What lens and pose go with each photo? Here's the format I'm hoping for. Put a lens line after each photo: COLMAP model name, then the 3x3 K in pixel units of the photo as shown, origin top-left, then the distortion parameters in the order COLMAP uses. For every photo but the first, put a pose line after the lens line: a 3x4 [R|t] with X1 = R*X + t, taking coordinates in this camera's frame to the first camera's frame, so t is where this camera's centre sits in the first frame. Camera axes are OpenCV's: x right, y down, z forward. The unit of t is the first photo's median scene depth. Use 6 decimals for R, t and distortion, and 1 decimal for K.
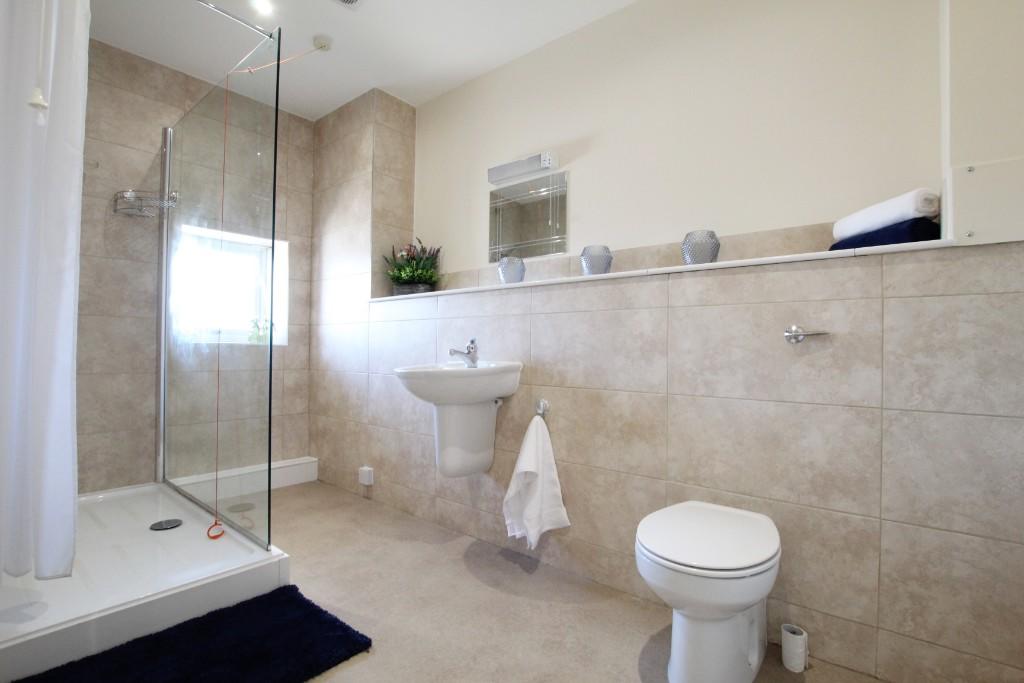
lens RADIAL K [[491.8, 0, 512.0], [0, 491.8, 341.5], [0, 0, 1]] dist [-0.004364, -0.000668]
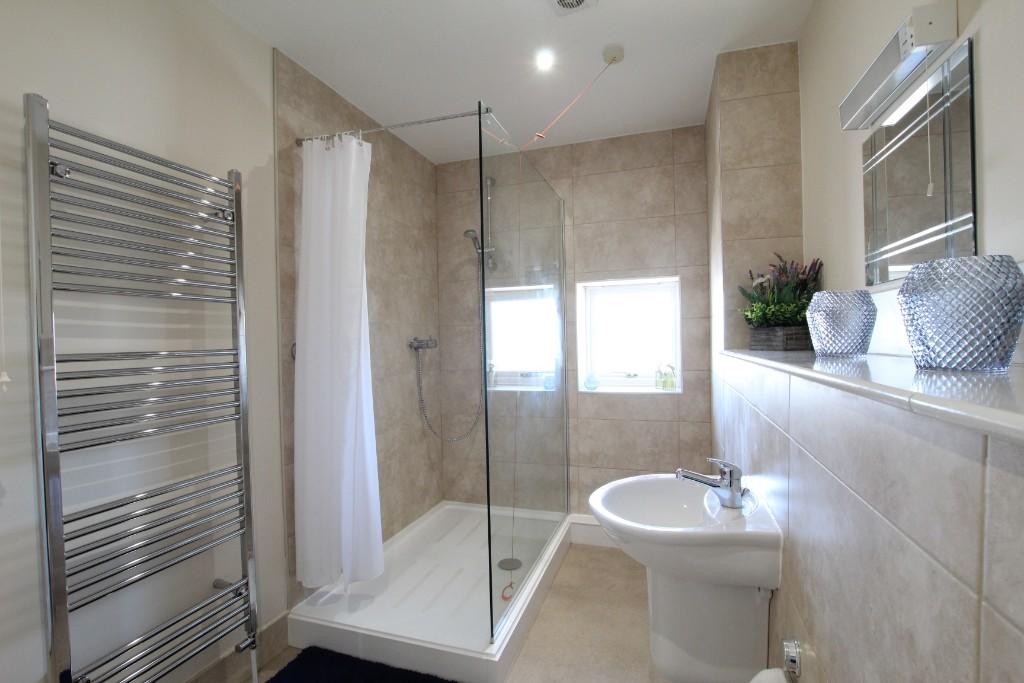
lens RADIAL K [[493.2, 0, 512.0], [0, 493.2, 341.5], [0, 0, 1]] dist [-0.000037, -0.000042]
pose [[0.362184, -0.012358, -0.932025, 0.273064], [0.038621, 0.999252, 0.001758, -0.106769], [0.931306, -0.036633, 0.362391, 0.429082]]
